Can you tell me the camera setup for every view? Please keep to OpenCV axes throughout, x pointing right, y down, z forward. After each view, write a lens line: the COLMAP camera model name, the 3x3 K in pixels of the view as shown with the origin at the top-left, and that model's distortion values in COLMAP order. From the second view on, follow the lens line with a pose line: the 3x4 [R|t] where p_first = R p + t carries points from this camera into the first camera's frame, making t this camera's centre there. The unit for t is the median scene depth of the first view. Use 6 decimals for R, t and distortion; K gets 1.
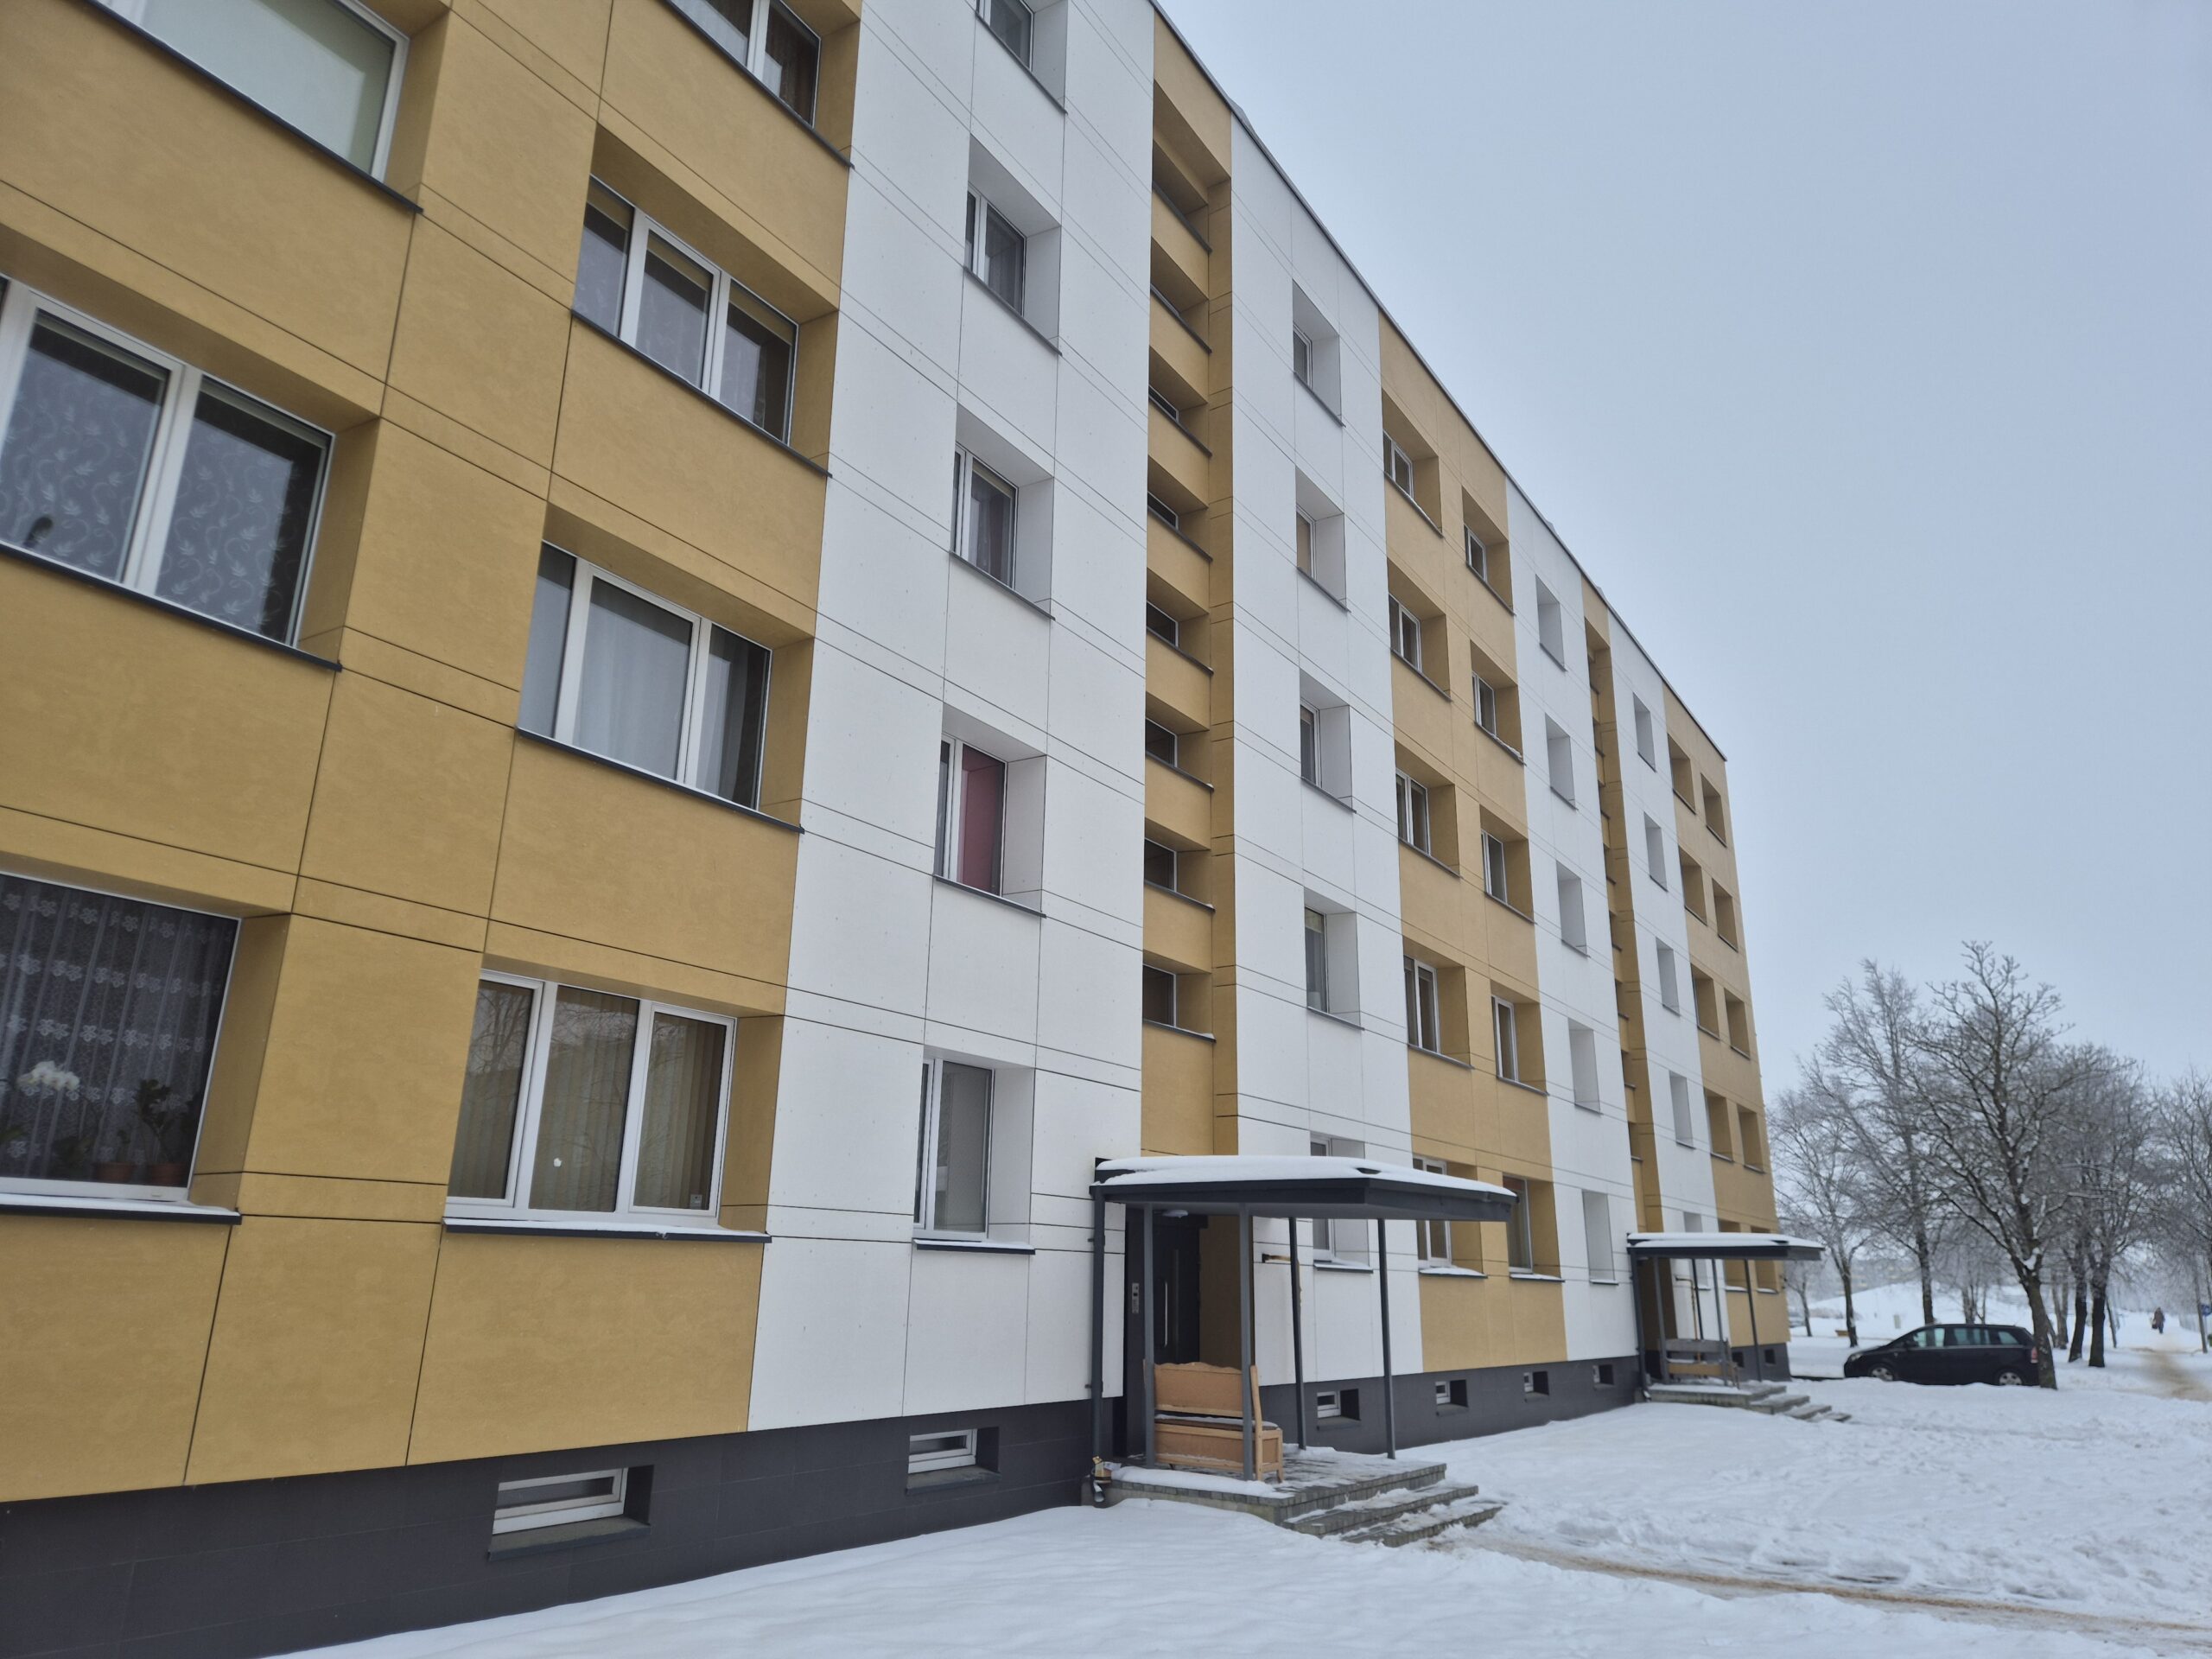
lens RADIAL K [[1484.8, 0, 1106.0], [0, 1484.8, 829.5], [0, 0, 1]] dist [0.037127, 0.000346]
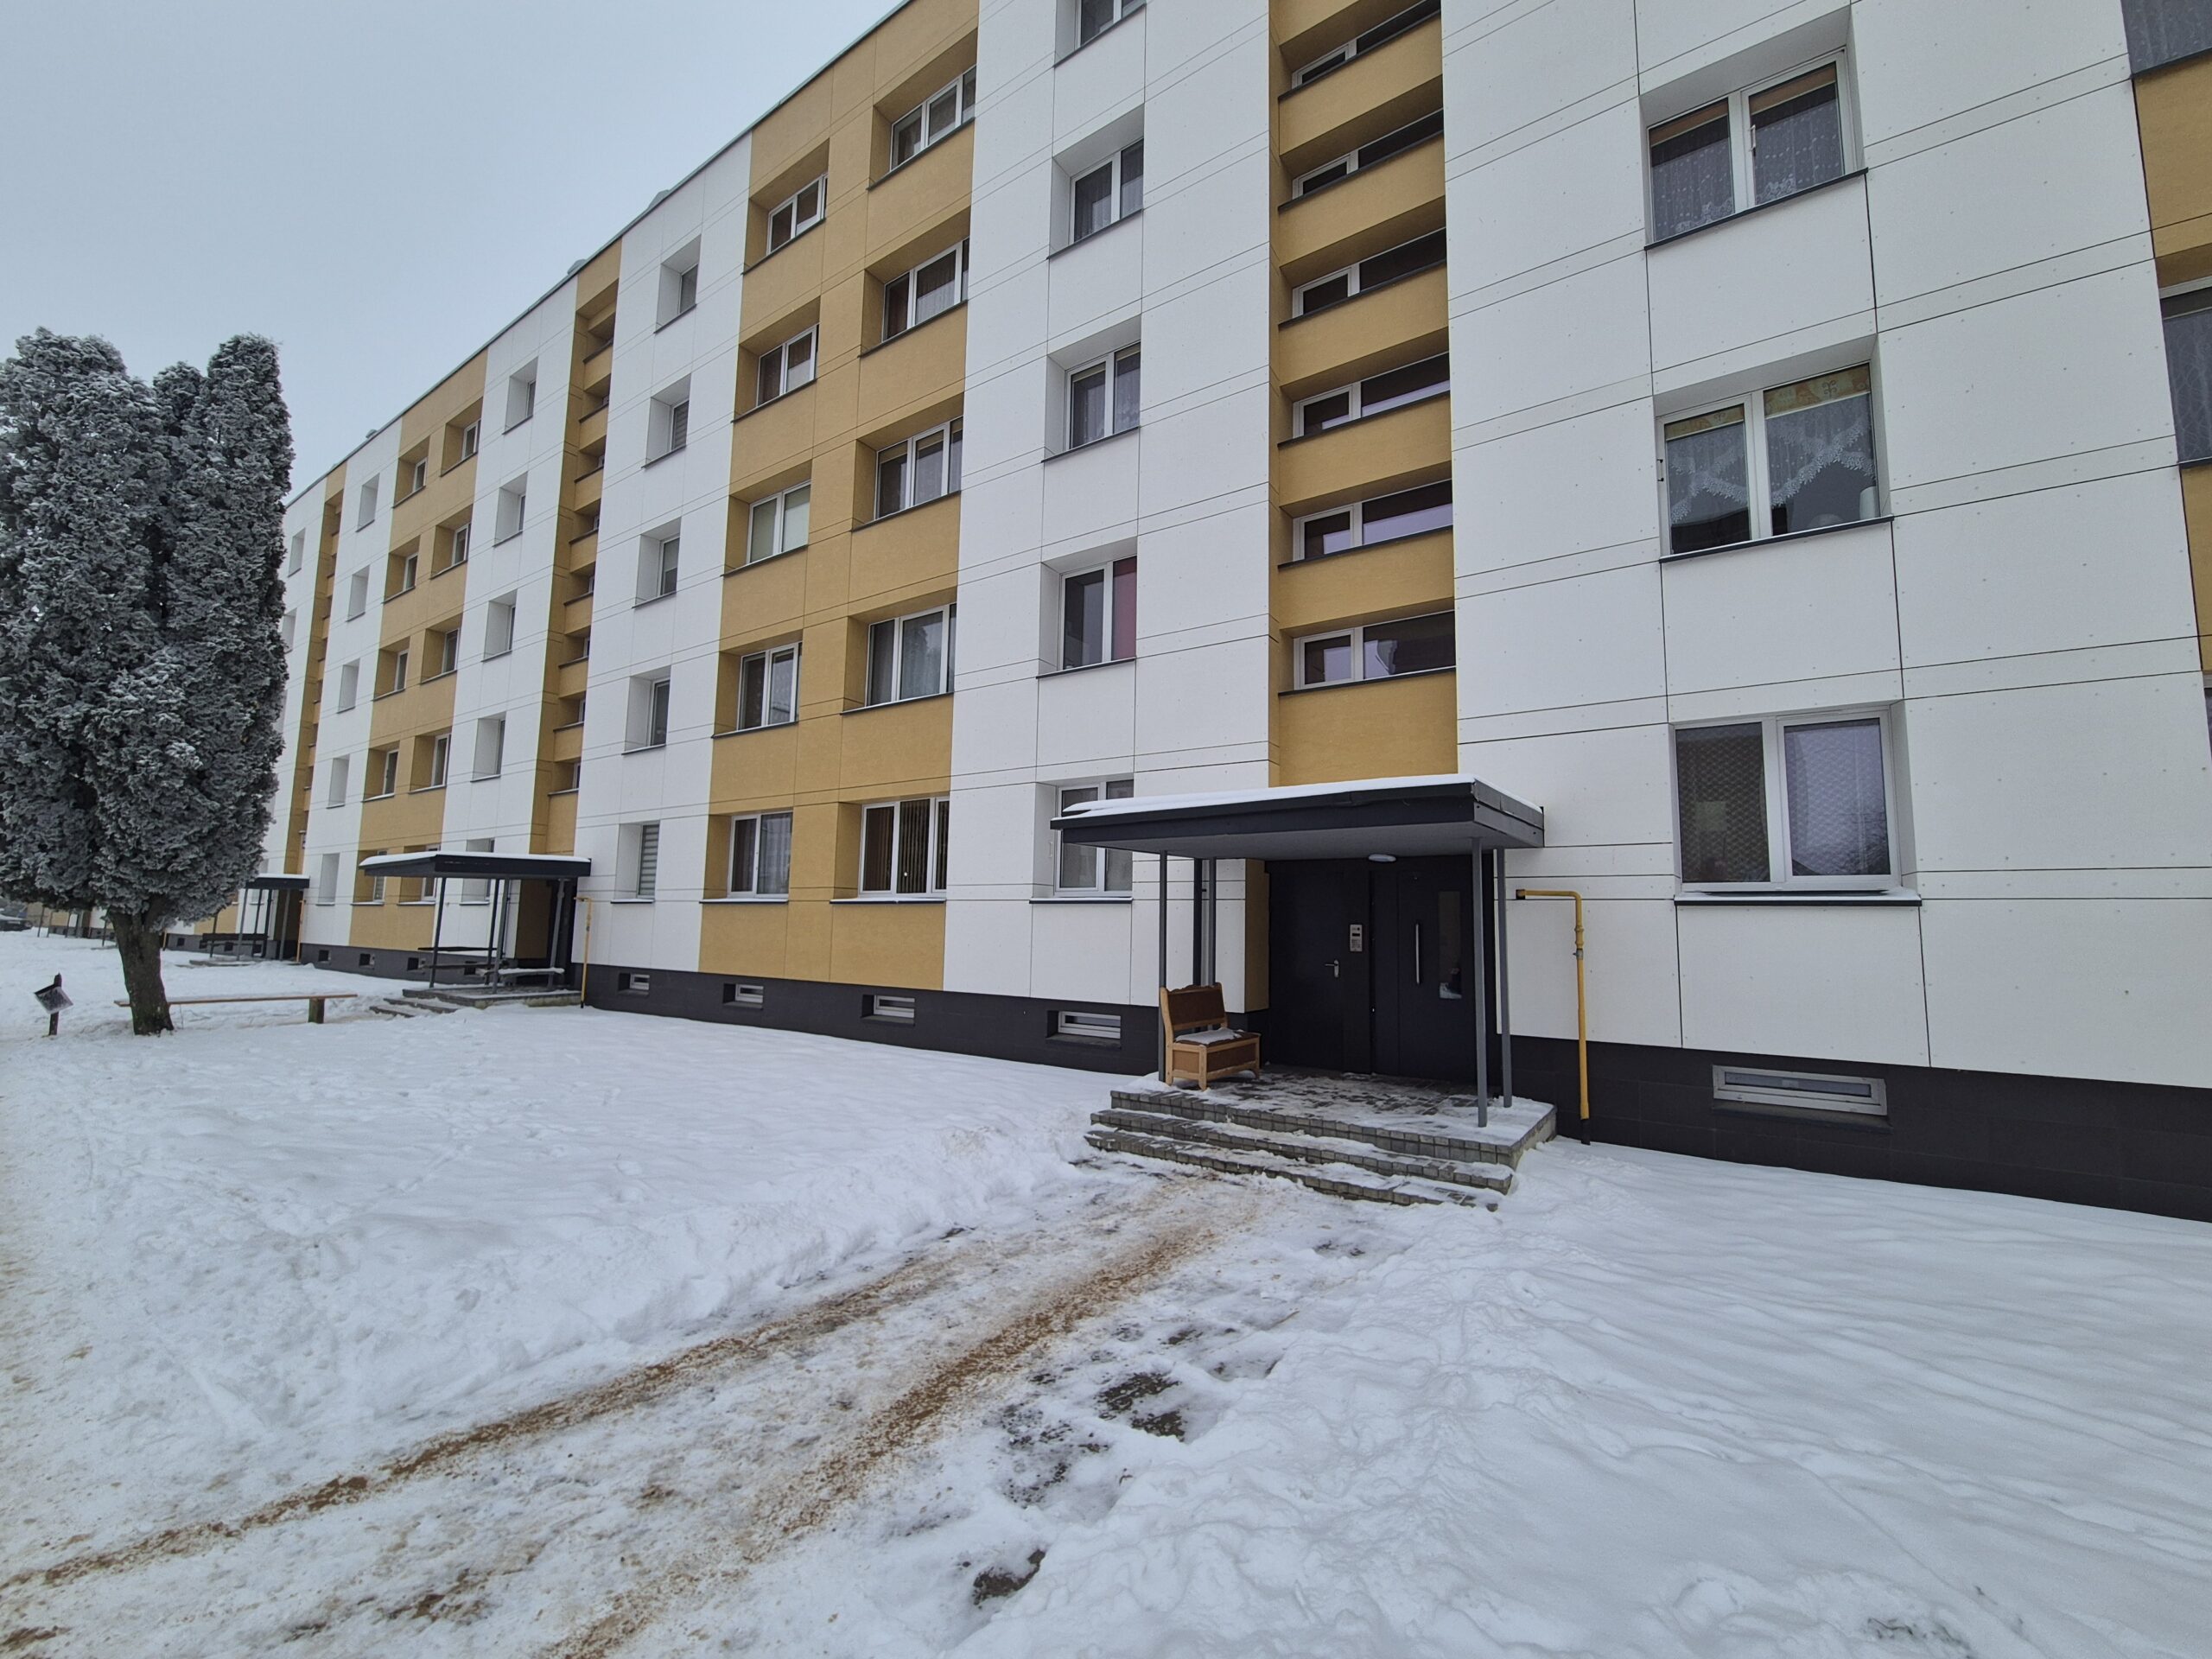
lens RADIAL K [[907.5, 0, 1095.1], [0, 907.5, 838.0], [0, 0, 1]] dist [-0.003478, 0.002999]
pose [[-0.029203, -0.119202, -0.992440, 0.850875], [0.274391, 0.953767, -0.122631, 0.342936], [0.961175, -0.275898, 0.004855, 1.042415]]
